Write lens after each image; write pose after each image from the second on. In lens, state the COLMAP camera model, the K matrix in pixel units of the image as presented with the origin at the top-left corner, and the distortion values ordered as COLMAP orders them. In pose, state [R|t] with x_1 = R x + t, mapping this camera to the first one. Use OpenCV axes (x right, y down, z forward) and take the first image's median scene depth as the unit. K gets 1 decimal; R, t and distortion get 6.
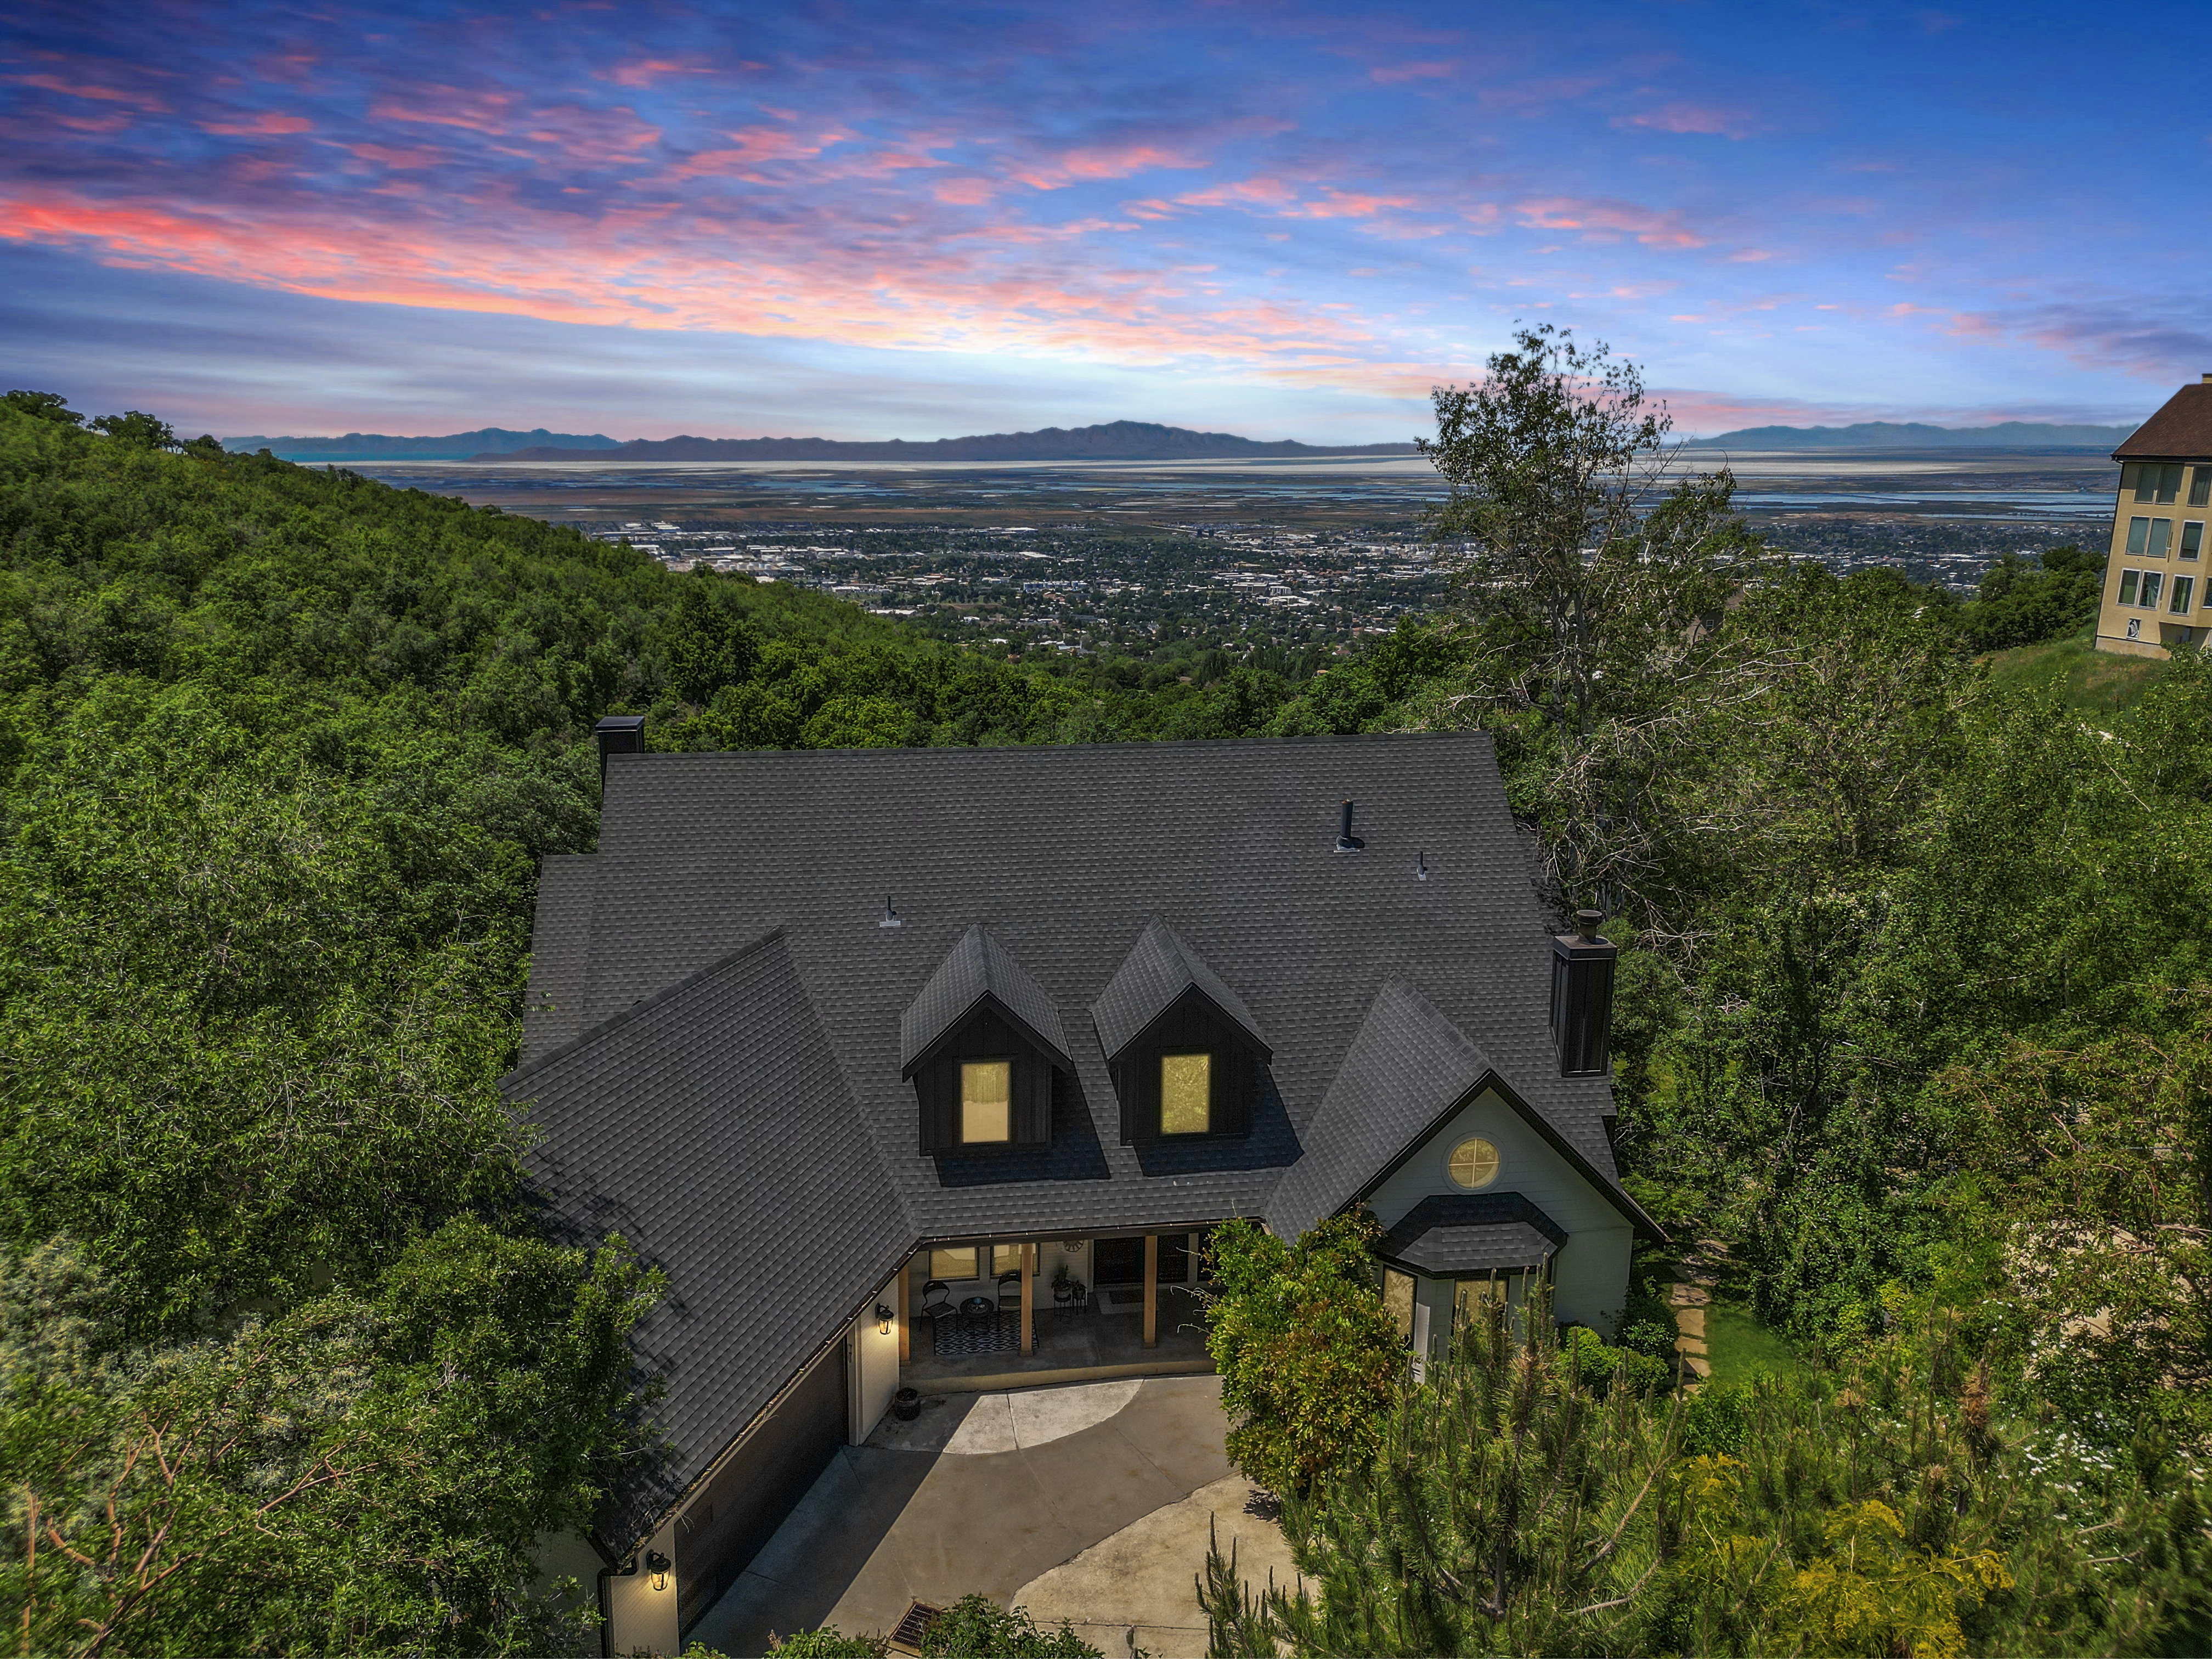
lens RADIAL K [[1452.7, 0, 1095.3], [0, 1452.7, 668.8], [0, 0, 1]] dist [0.089273, -0.087346]
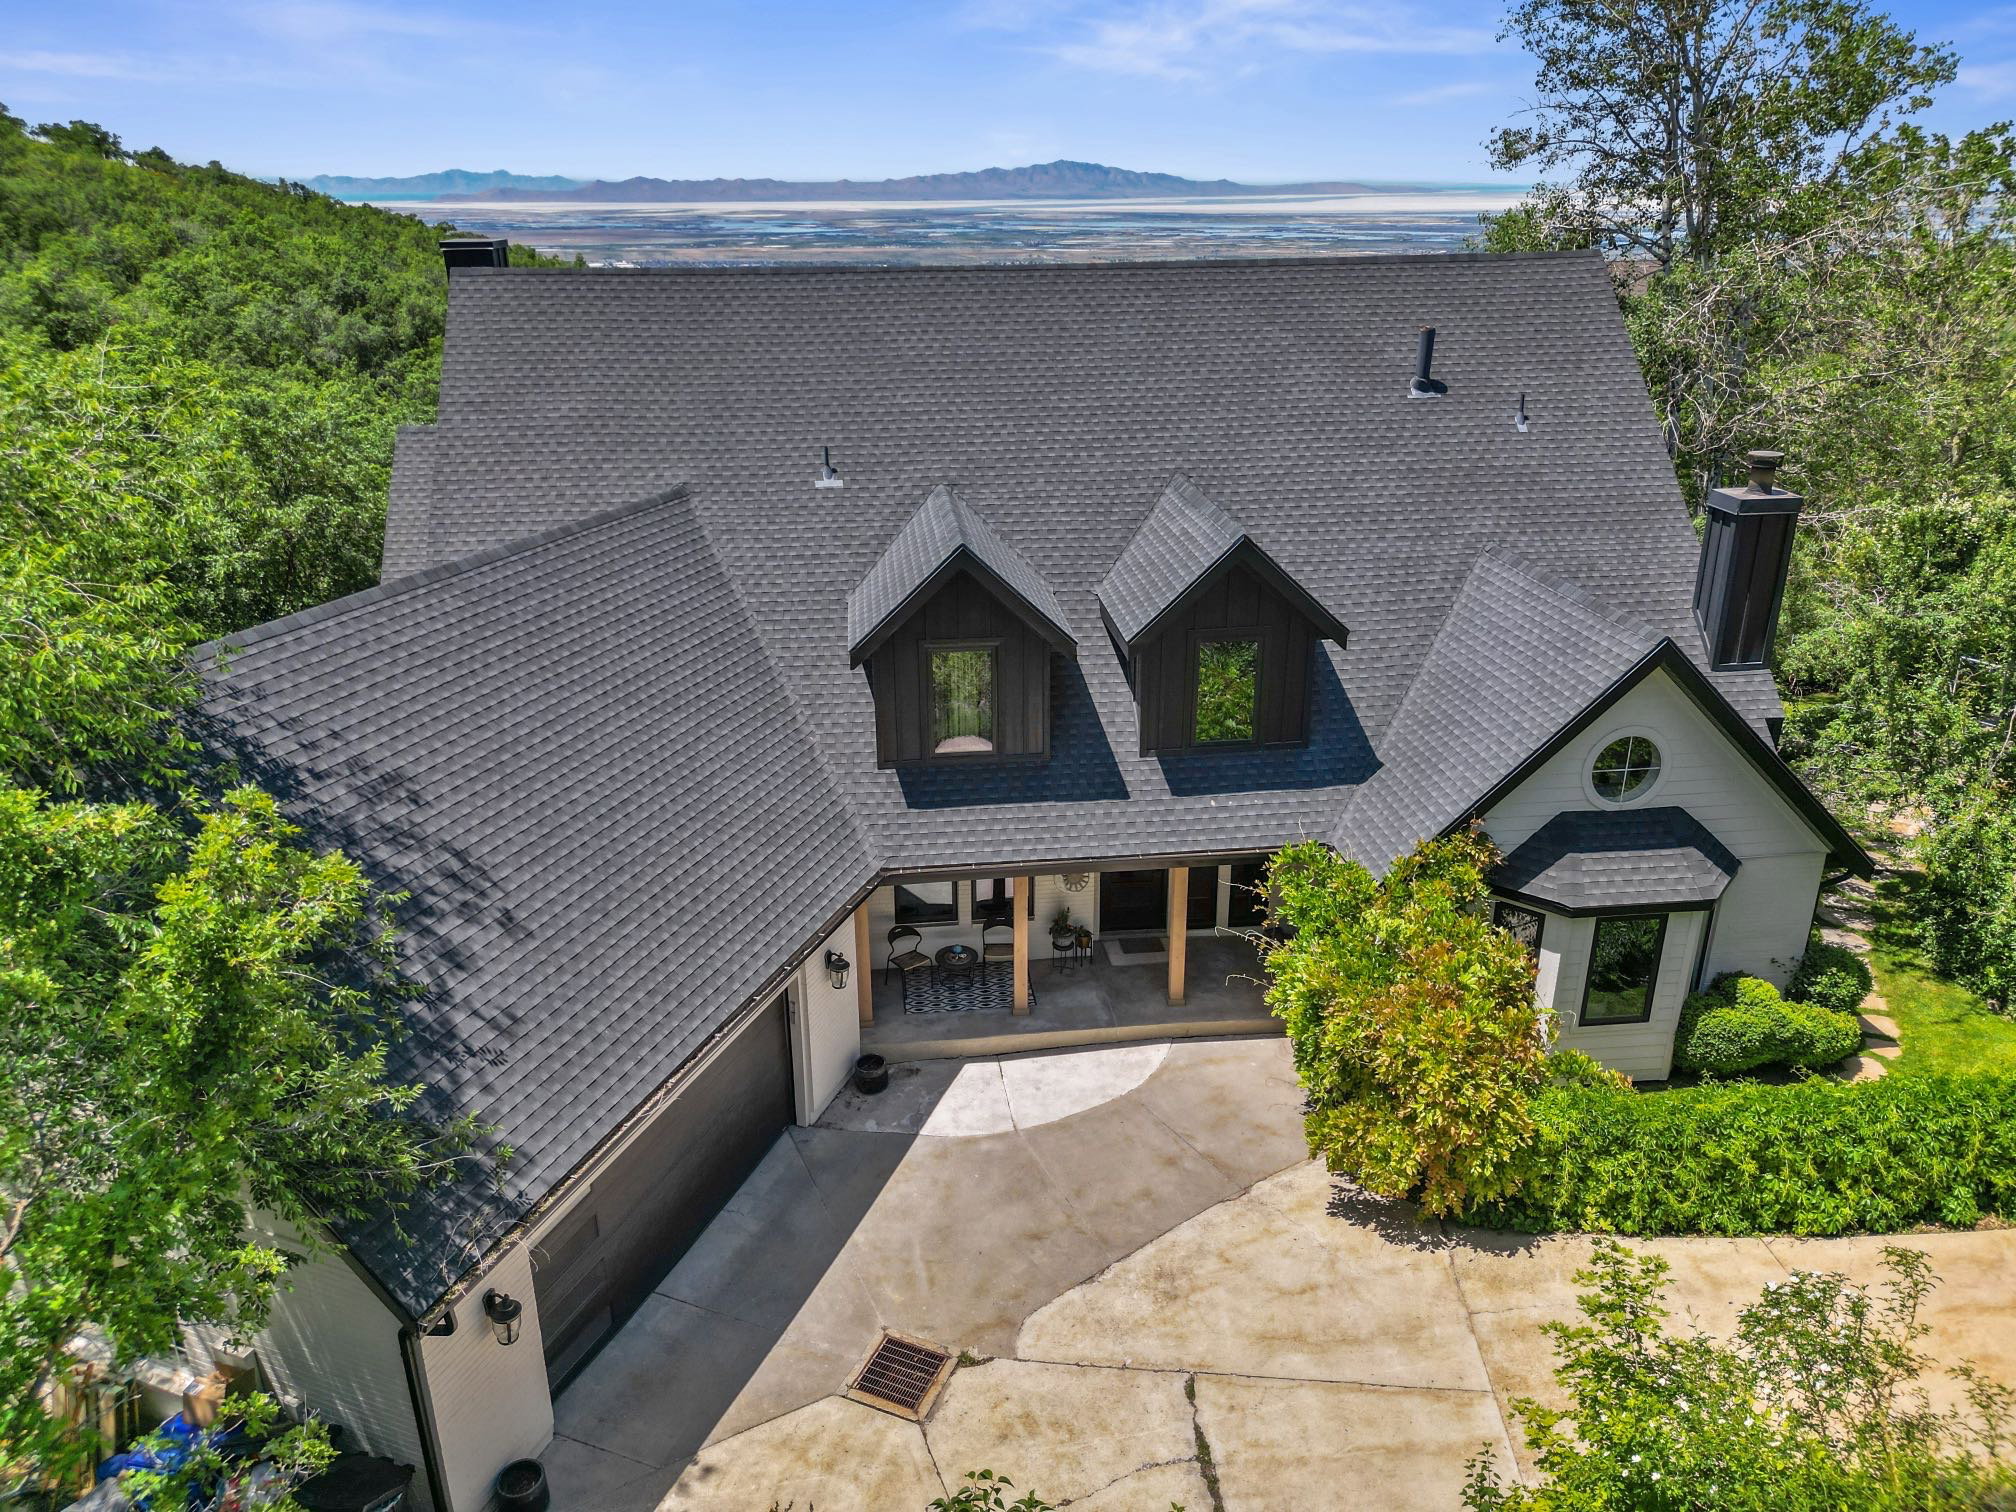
lens RADIAL K [[1324.0, 0, 998.2], [0, 1324.0, 609.5], [0, 0, 1]] dist [0.089273, -0.087346]
pose [[0.999426, -0.013332, -0.031149, -0.011936], [0.017621, 0.989744, 0.141761, 0.053101], [0.028940, -0.142228, 0.989411, 0.114921]]
